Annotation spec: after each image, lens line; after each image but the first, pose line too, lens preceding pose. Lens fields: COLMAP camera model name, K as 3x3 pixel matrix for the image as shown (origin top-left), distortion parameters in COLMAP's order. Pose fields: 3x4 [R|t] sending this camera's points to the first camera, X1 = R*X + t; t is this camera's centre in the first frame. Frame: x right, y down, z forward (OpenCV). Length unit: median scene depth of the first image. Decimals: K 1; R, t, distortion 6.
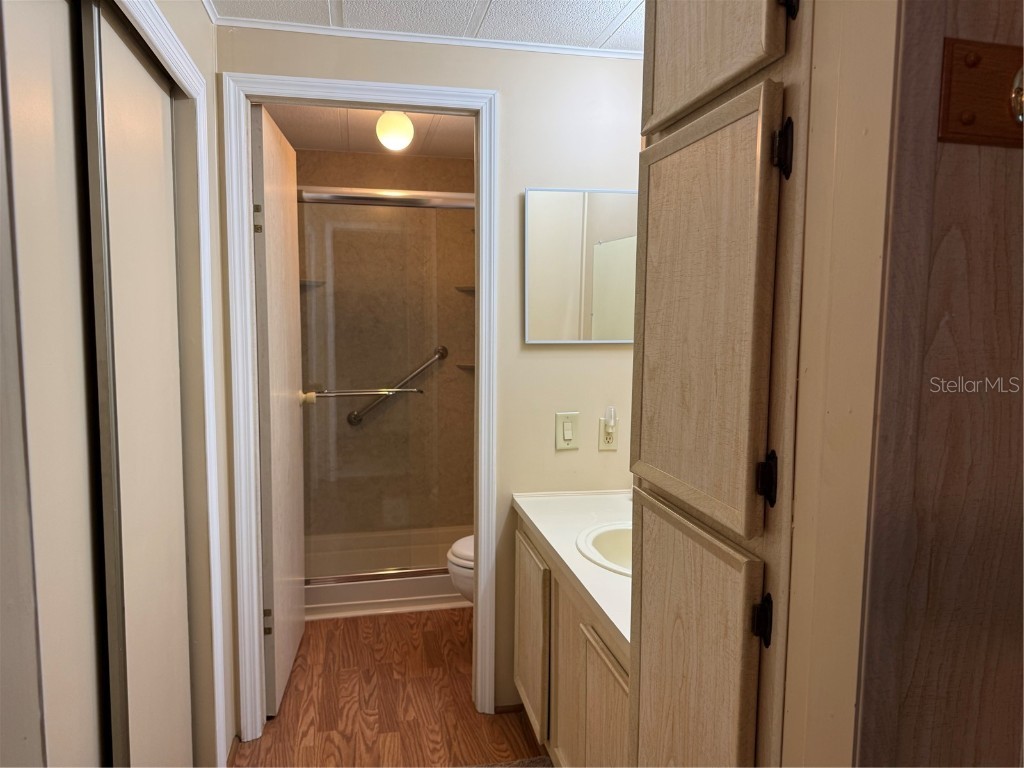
lens RADIAL K [[721.7, 0, 526.8], [0, 721.7, 376.4], [0, 0, 1]] dist [0.048432, -0.068362]
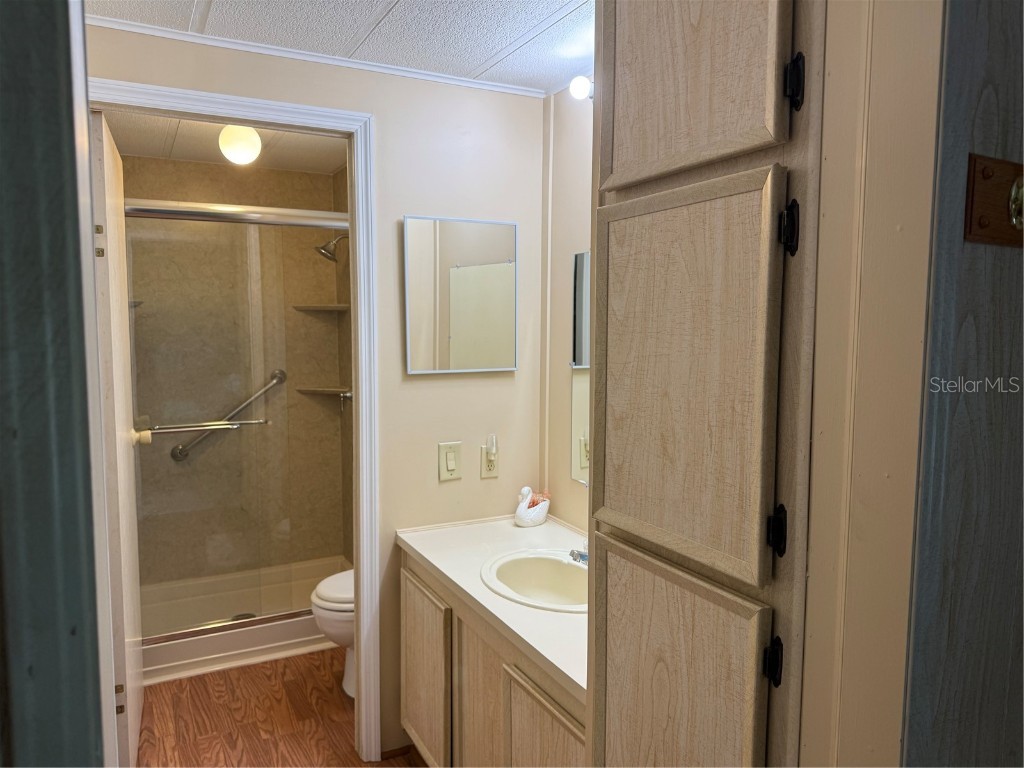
lens RADIAL K [[721.7, 0, 514.1], [0, 721.7, 375.2], [0, 0, 1]] dist [0.048432, -0.068362]
pose [[0.963994, -0.026061, 0.264644, -0.169930], [0.028387, 0.999585, -0.004969, -0.050363], [-0.264405, 0.012302, 0.964333, 0.032493]]
